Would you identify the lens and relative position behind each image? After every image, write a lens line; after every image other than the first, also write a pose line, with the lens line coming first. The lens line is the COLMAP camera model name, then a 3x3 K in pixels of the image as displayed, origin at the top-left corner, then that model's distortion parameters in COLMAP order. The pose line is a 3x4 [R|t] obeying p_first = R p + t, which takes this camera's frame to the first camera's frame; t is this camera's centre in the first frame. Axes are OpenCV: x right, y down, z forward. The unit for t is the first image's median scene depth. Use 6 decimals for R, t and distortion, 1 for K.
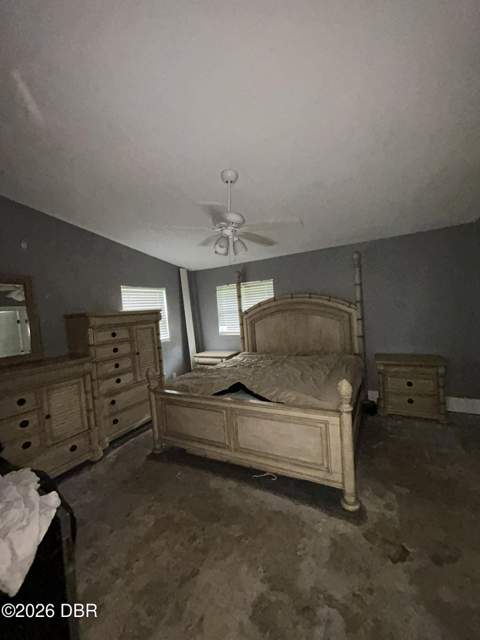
lens RADIAL K [[258.8, 0, 239.0], [0, 258.8, 322.6], [0, 0, 1]] dist [0.014807, 0.000533]
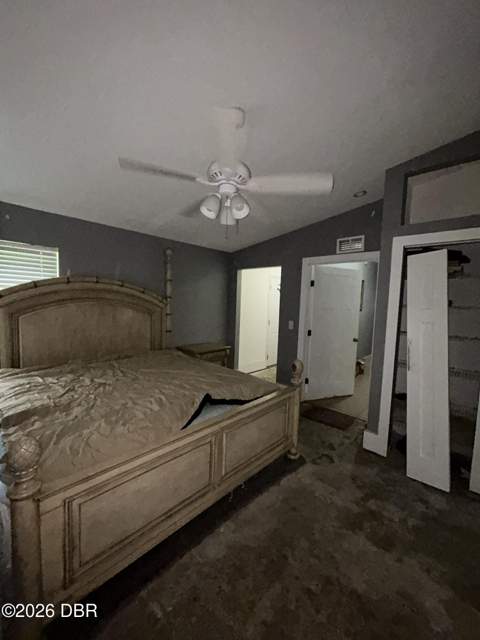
lens RADIAL K [[258.8, 0, 238.9], [0, 258.8, 318.5], [0, 0, 1]] dist [0.014807, 0.000533]
pose [[0.242661, 0.006047, 0.970092, -0.429914], [-0.014025, 0.999898, -0.002724, 0.003105], [-0.970010, -0.012945, 0.242721, 0.441099]]
